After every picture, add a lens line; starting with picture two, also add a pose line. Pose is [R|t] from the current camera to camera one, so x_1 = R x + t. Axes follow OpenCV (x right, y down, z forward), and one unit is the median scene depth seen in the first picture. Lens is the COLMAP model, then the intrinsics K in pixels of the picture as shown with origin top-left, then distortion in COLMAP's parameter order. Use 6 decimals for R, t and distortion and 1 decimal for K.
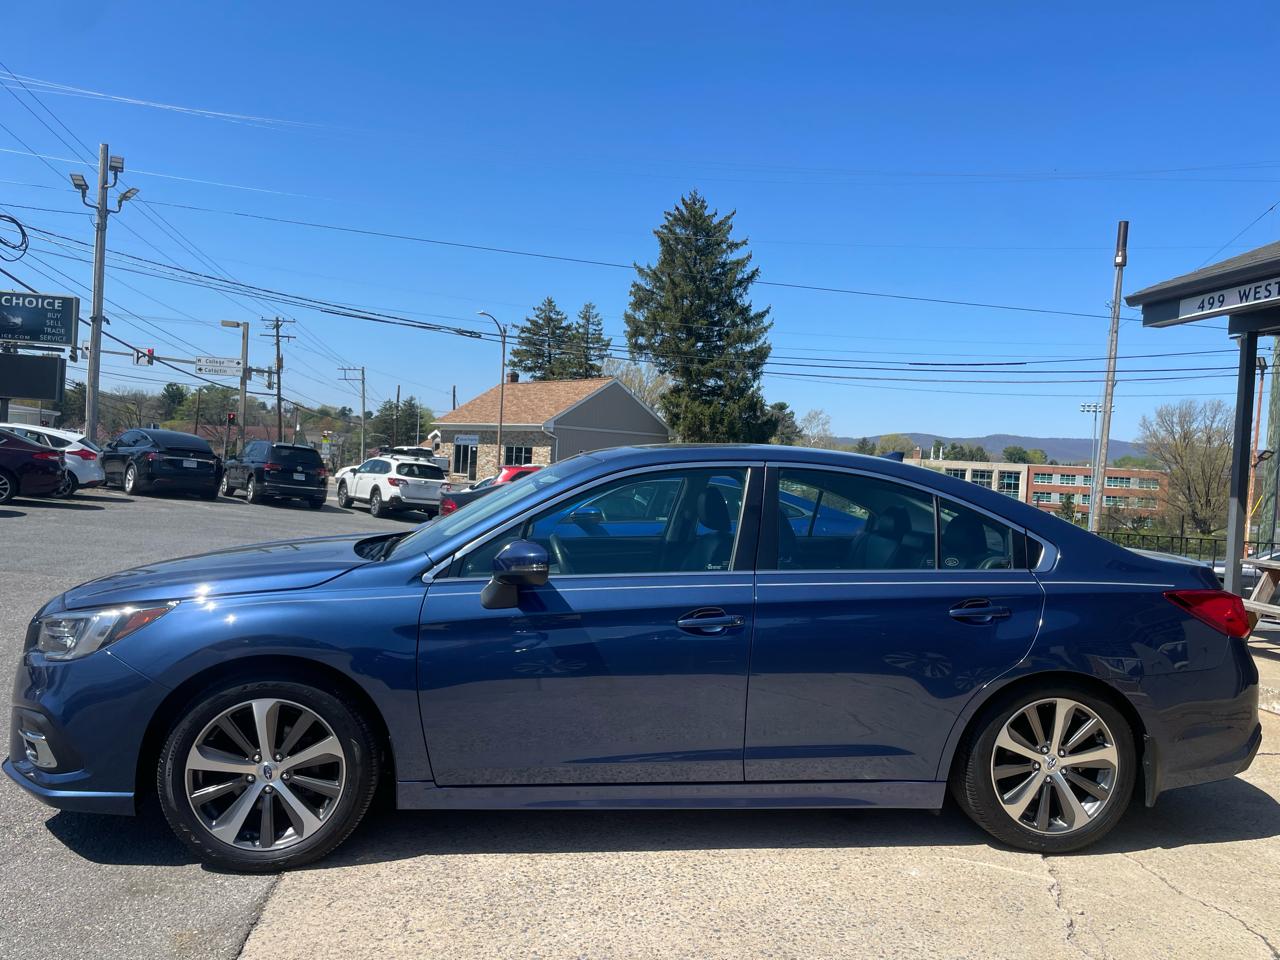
lens RADIAL K [[969.7, 0, 640.0], [0, 969.7, 480.0], [0, 0, 1]] dist [0.100387, -0.142784]
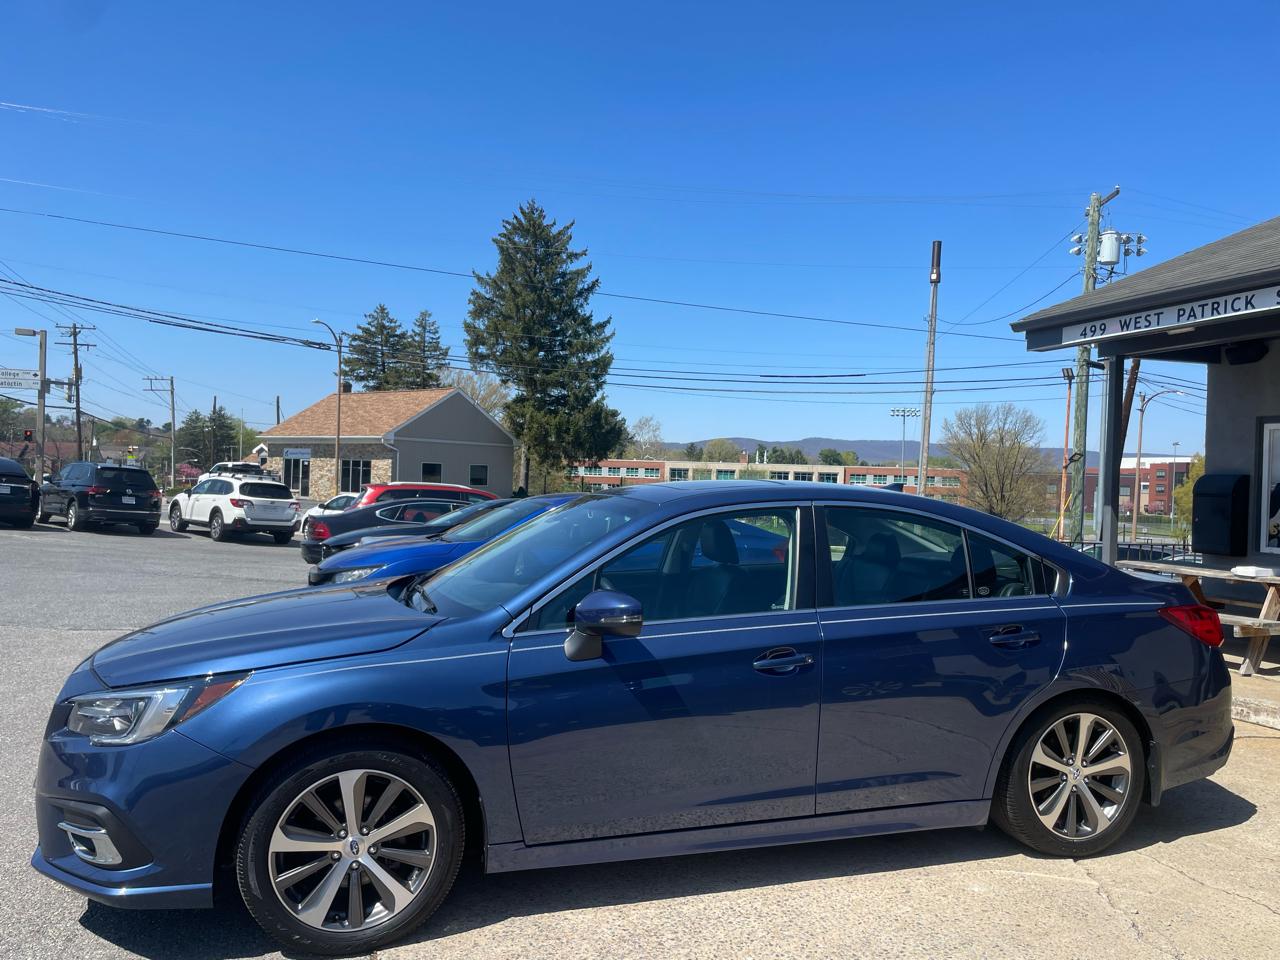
lens RADIAL K [[970.9, 0, 640.0], [0, 970.9, 480.0], [0, 0, 1]] dist [0.102896, -0.146045]
pose [[0.984624, -0.023026, 0.173161, -0.021492], [0.024264, 0.999693, -0.005039, -0.003772], [-0.172991, 0.009163, 0.984881, 0.001010]]
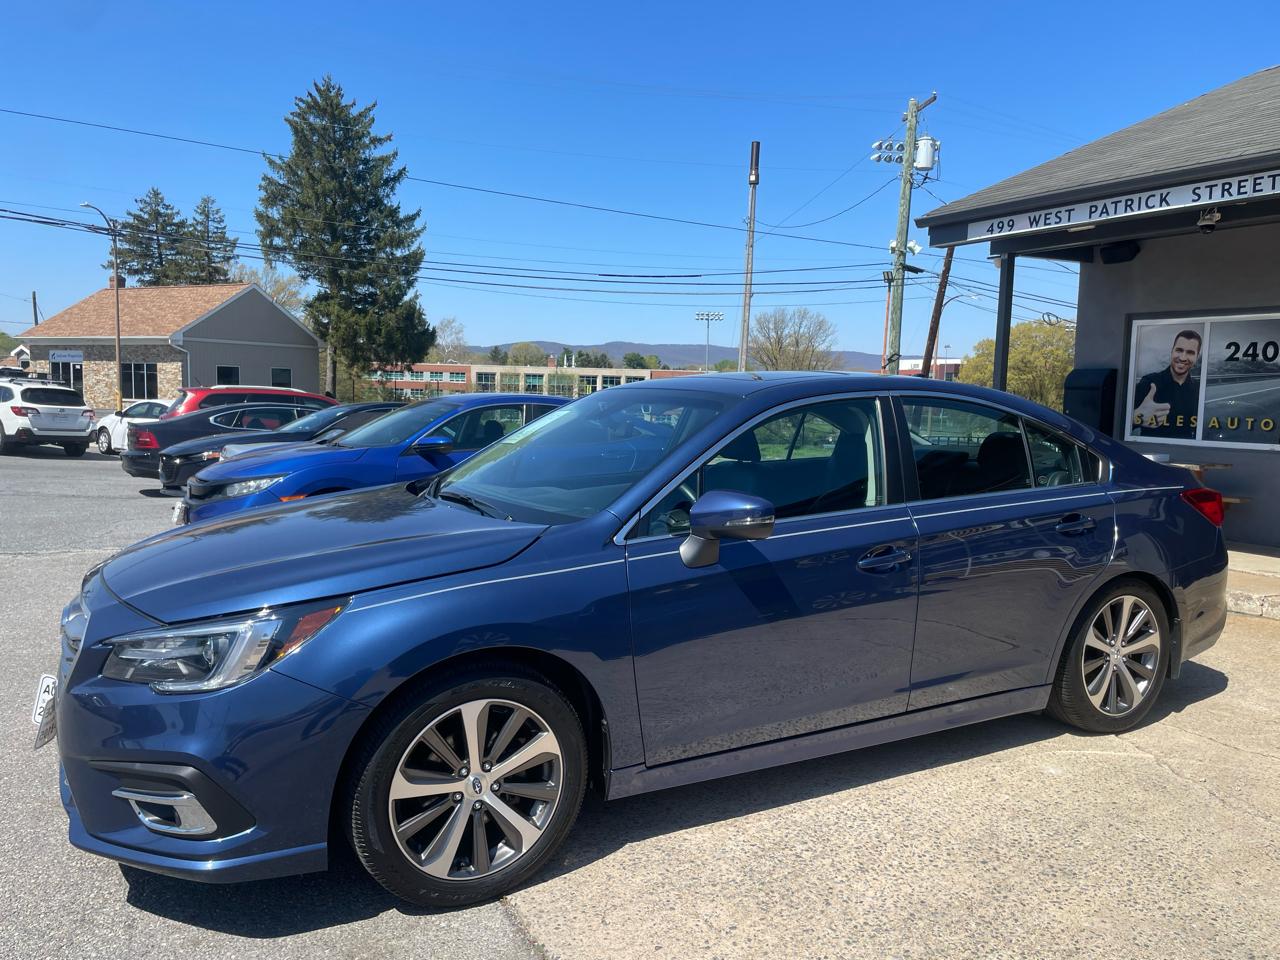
lens RADIAL K [[973.2, 0, 634.3], [0, 973.2, 480.0], [0, 0, 1]] dist [0.093976, -0.133788]
pose [[0.931909, -0.066264, 0.356587, -0.043579], [0.033116, 0.994608, 0.098281, -0.003239], [-0.361177, -0.079780, 0.929078, 0.016005]]
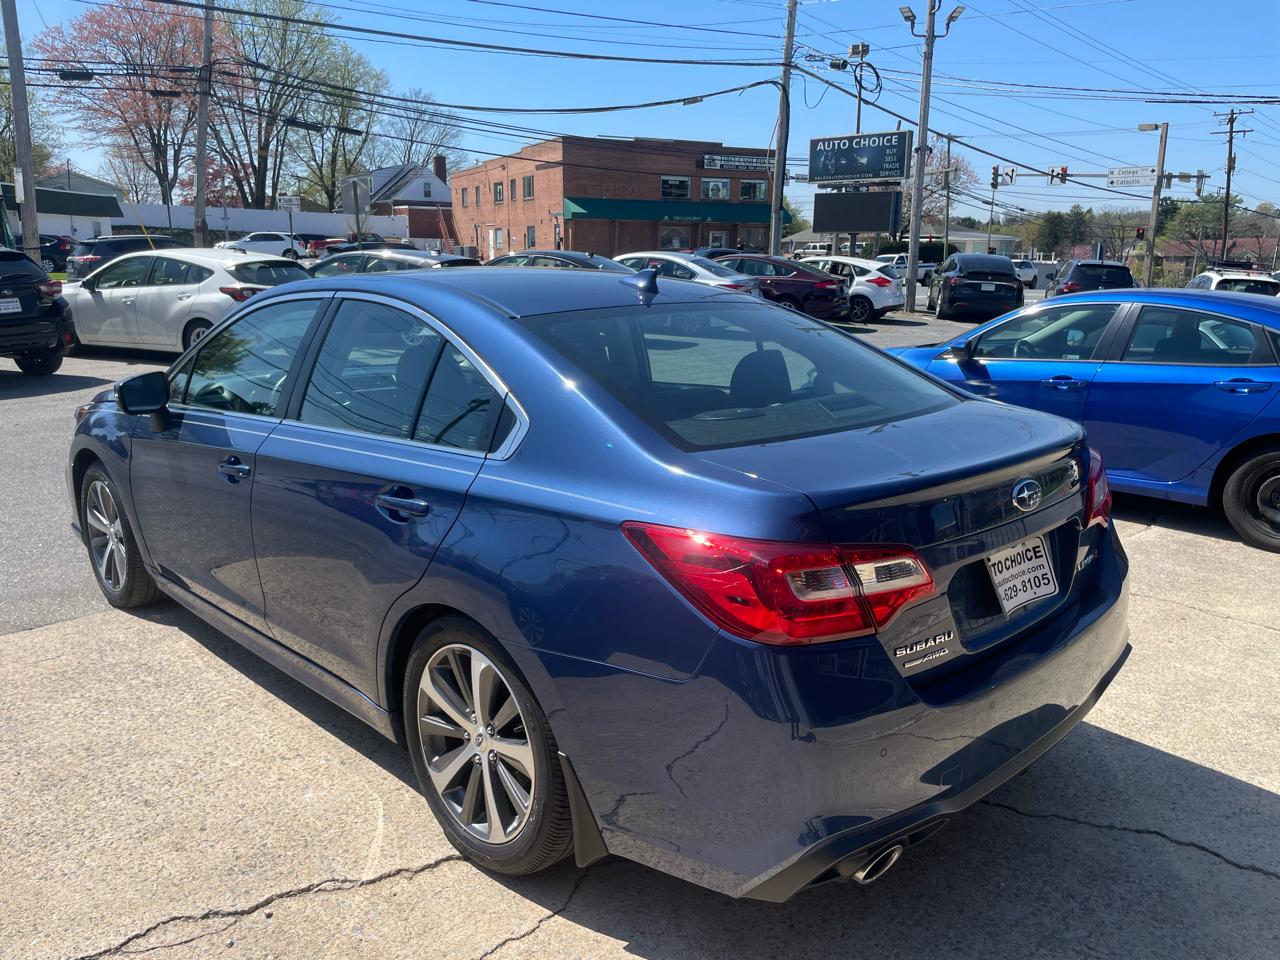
lens RADIAL K [[967.4, 0, 651.6], [0, 967.4, 477.5], [0, 0, 1]] dist [0.092385, -0.125410]
pose [[0.598691, 0.130487, -0.790280, 0.090768], [0.012003, 0.985069, 0.171742, -0.000226], [0.800890, -0.112306, 0.588185, 0.065958]]
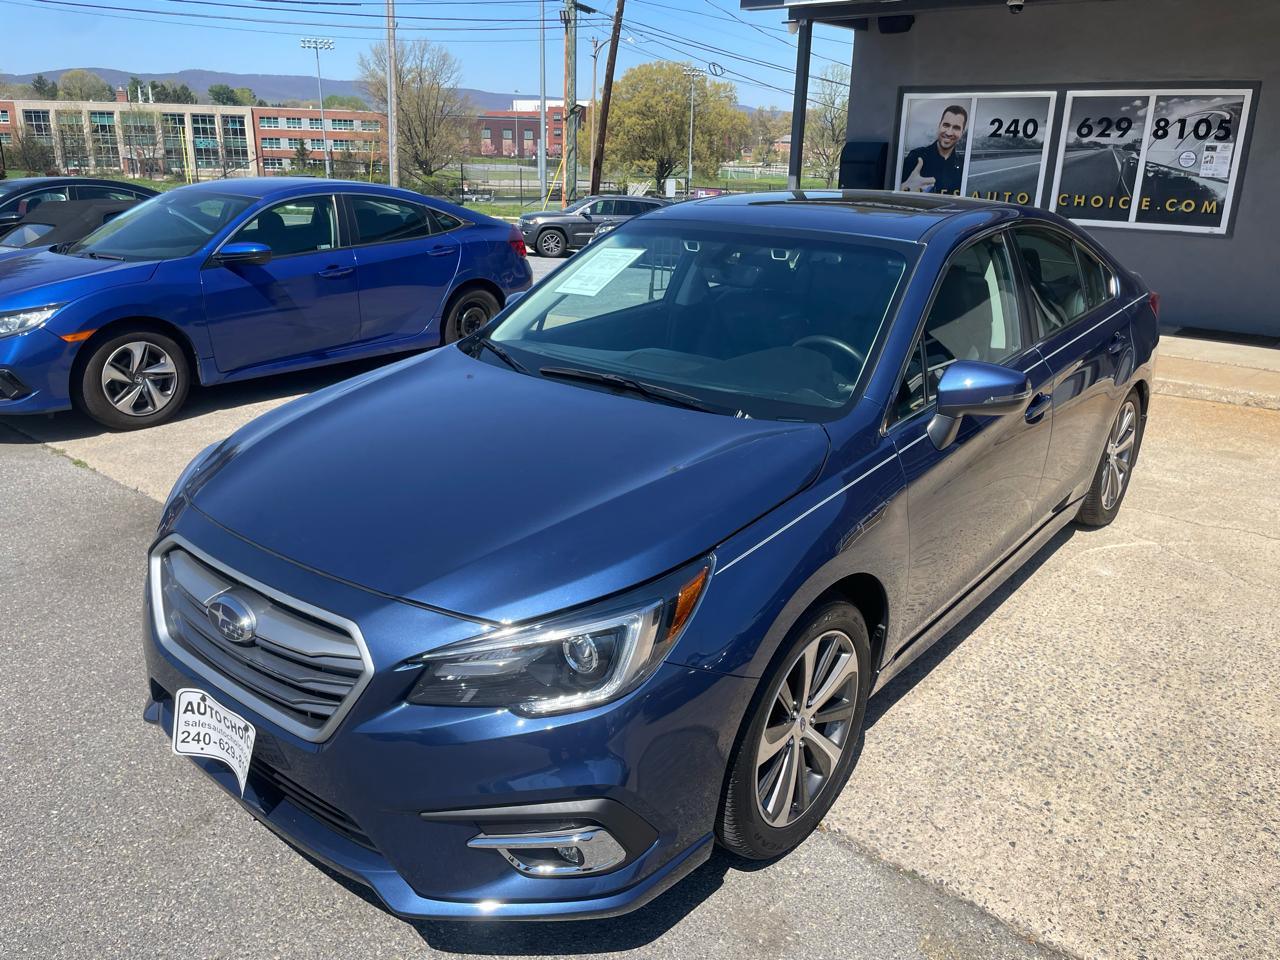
lens RADIAL K [[976.8, 0, 642.0], [0, 976.8, 465.3], [0, 0, 1]] dist [0.095220, -0.131532]
pose [[0.731029, -0.249078, 0.635261, -0.073357], [0.027793, 0.941092, 0.337008, -0.012166], [-0.681780, -0.228706, 0.694888, 0.049269]]
